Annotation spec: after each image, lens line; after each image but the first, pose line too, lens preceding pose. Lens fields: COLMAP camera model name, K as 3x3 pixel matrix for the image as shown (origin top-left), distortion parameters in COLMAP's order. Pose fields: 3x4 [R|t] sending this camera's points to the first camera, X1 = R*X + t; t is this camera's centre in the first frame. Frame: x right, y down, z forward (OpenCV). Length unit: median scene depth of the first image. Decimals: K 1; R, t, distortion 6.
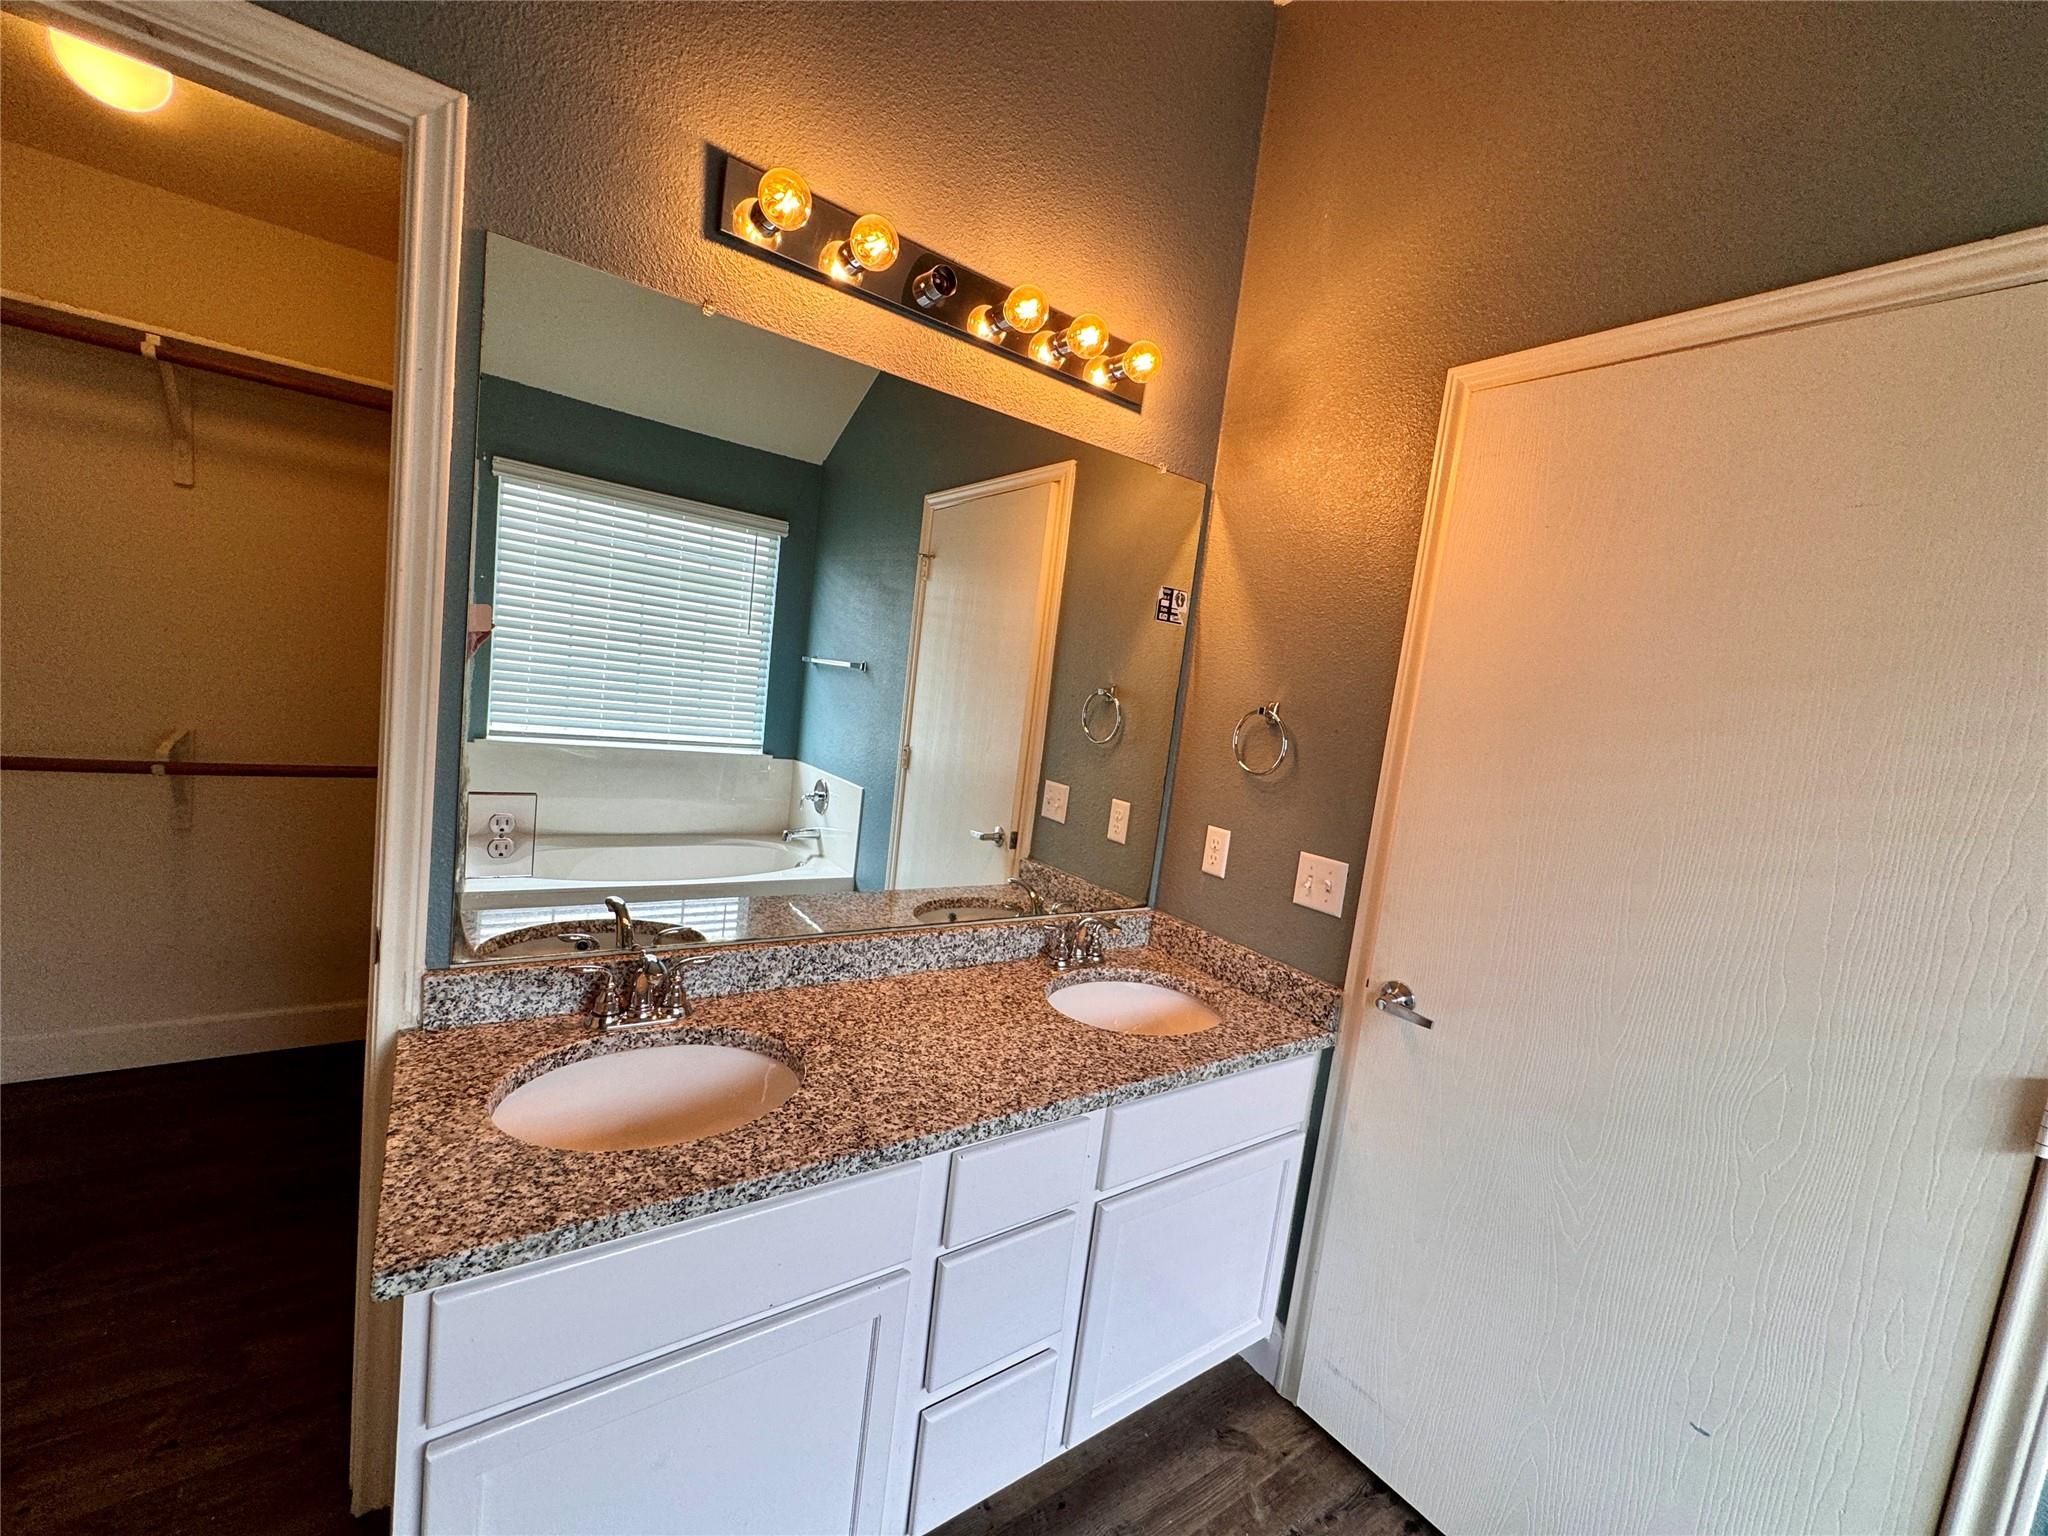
lens RADIAL K [[815.5, 0, 1019.0], [0, 815.5, 766.4], [0, 0, 1]] dist [-0.001224, -0.000094]
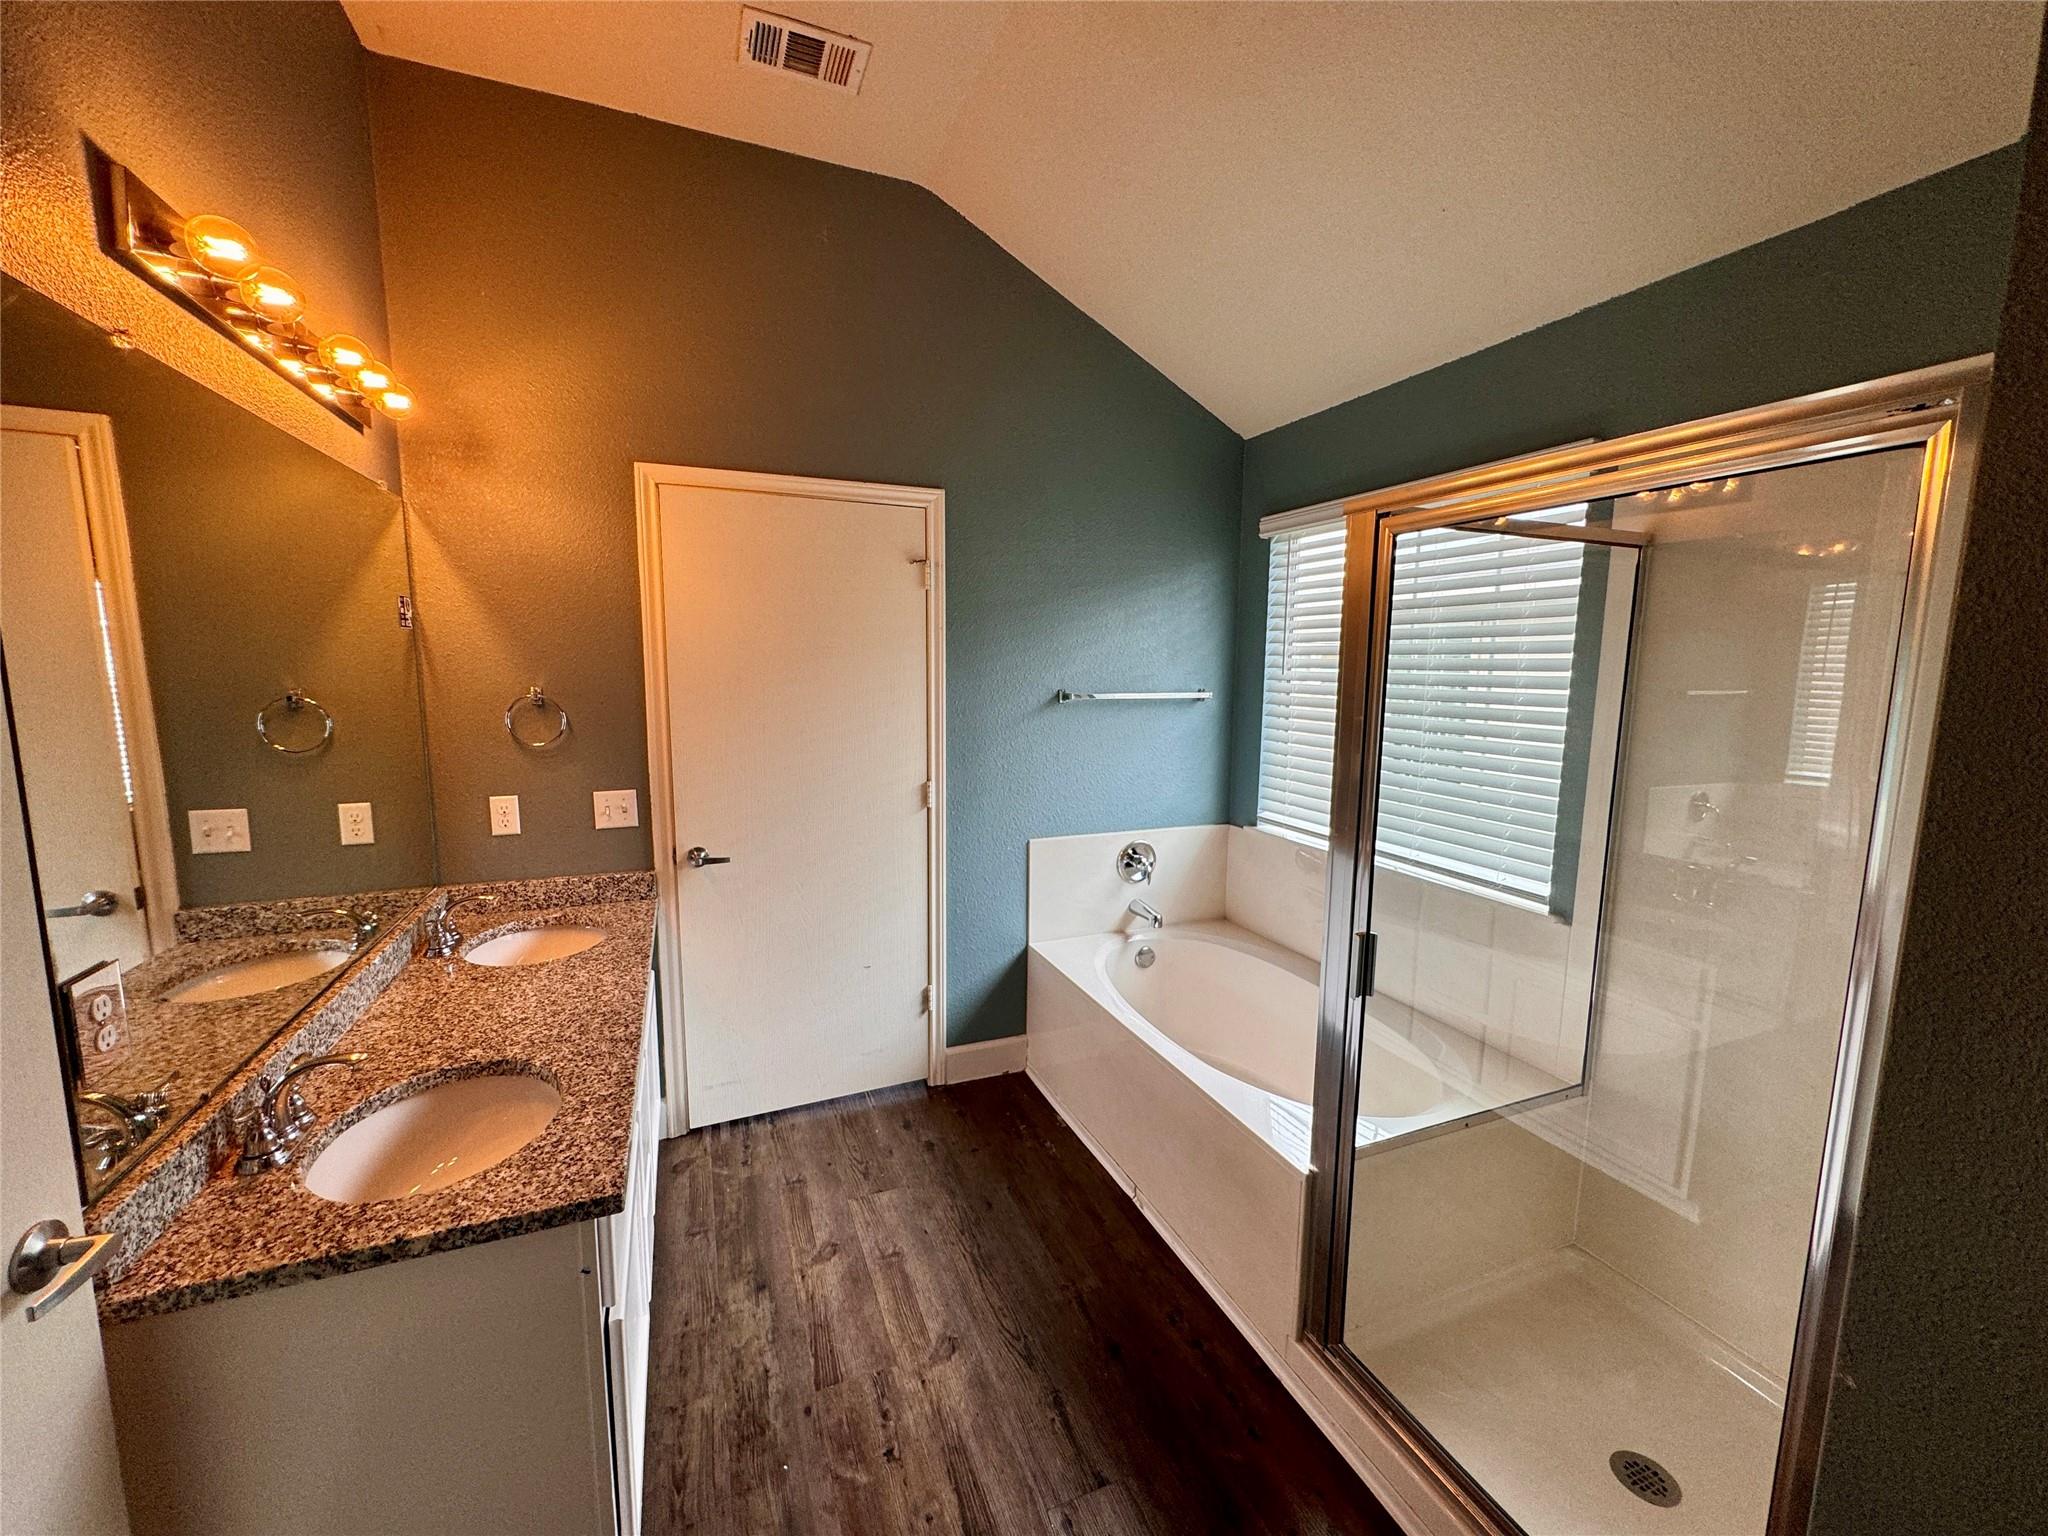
lens RADIAL K [[815.5, 0, 1028.8], [0, 815.5, 761.4], [0, 0, 1]] dist [-0.001224, -0.000094]
pose [[0.216923, -0.236898, 0.947008, -0.874684], [0.118909, 0.969296, 0.215236, -0.172960], [-0.968920, 0.065918, 0.238432, -0.057788]]
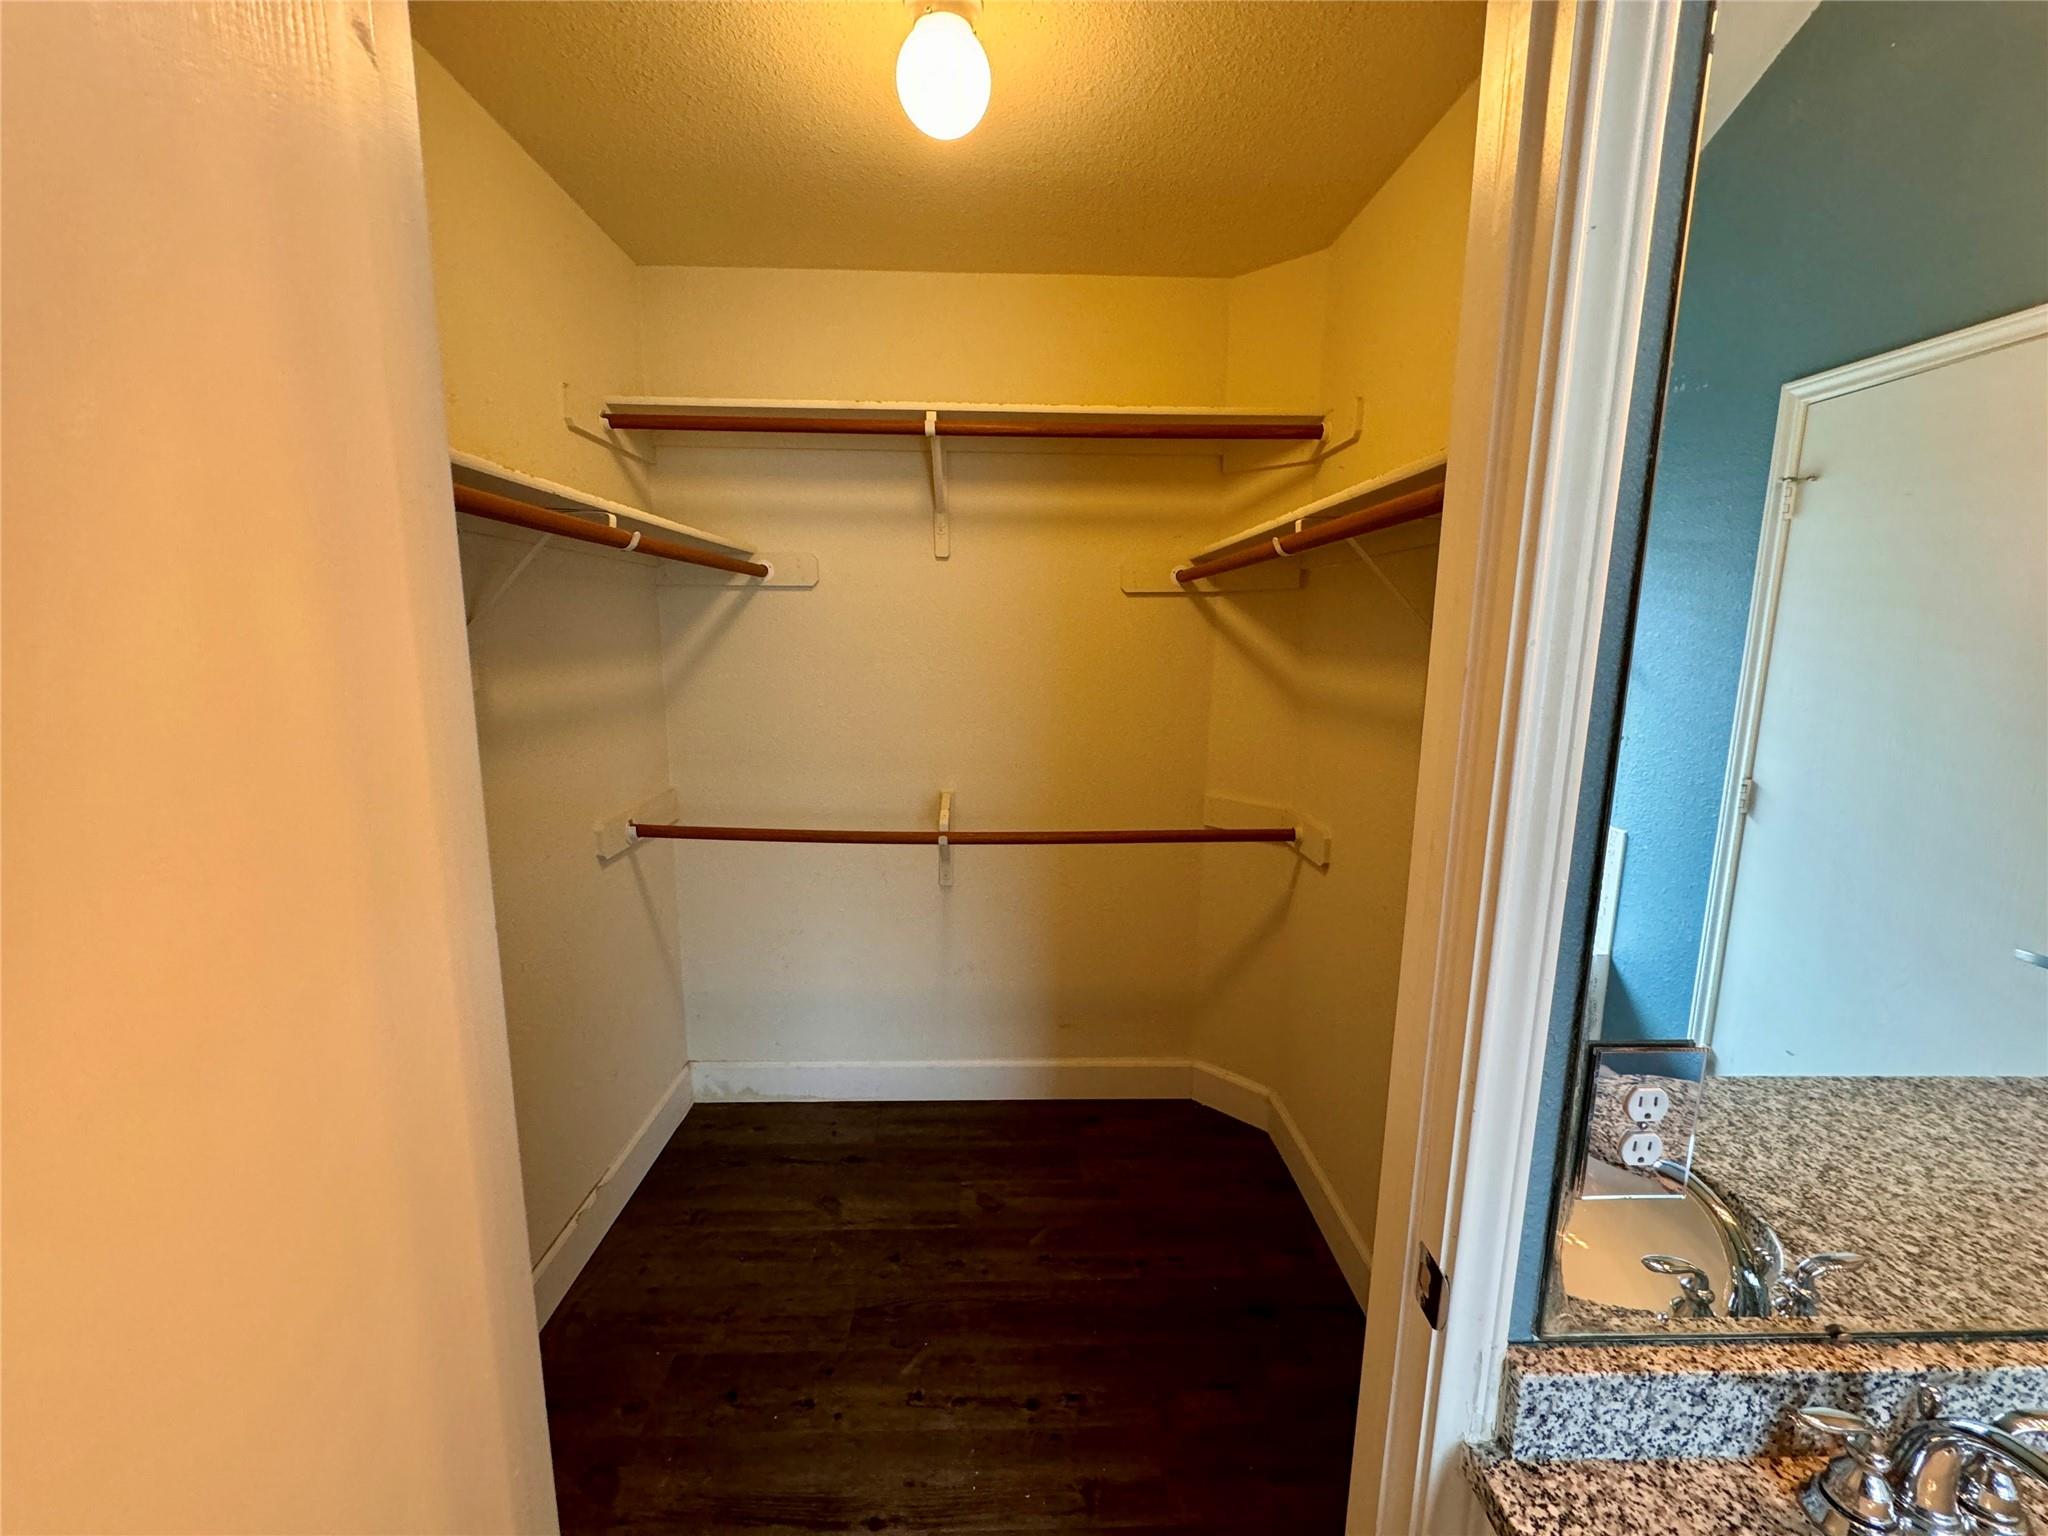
lens RADIAL K [[815.5, 0, 1016.2], [0, 815.5, 758.7], [0, 0, 1]] dist [-0.001224, -0.000094]
pose [[0.826247, -0.023964, -0.562797, -0.516646], [0.032150, 0.999472, 0.004642, -0.128377], [0.562389, -0.021930, 0.826582, 0.268825]]
